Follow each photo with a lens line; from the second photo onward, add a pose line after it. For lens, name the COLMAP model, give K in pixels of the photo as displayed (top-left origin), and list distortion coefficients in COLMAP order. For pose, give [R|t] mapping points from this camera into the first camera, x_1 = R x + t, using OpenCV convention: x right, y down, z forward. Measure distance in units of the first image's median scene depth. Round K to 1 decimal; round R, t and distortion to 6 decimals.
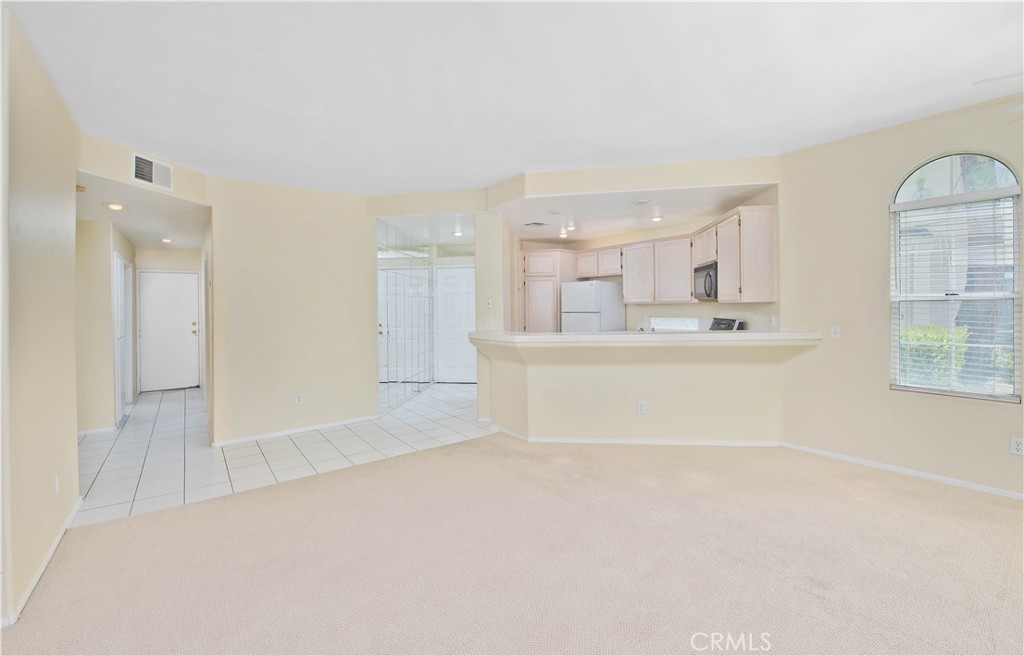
lens RADIAL K [[419.4, 0, 513.4], [0, 419.4, 303.2], [0, 0, 1]] dist [-0.000159, -0.000010]
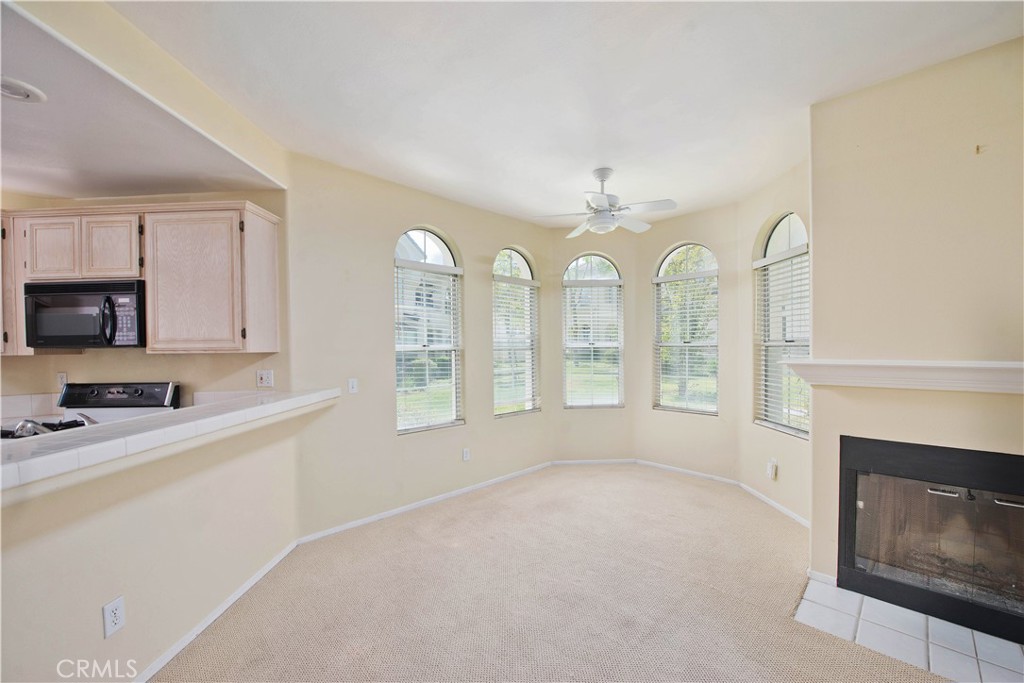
lens RADIAL K [[404.2, 0, 518.0], [0, 404.2, 355.3], [0, 0, 1]] dist [-0.018072, -0.000396]
pose [[-0.104536, -0.014132, 0.994421, -0.093850], [0.006252, 0.999870, 0.014867, -0.005419], [-0.994501, 0.007772, -0.104434, 0.569348]]
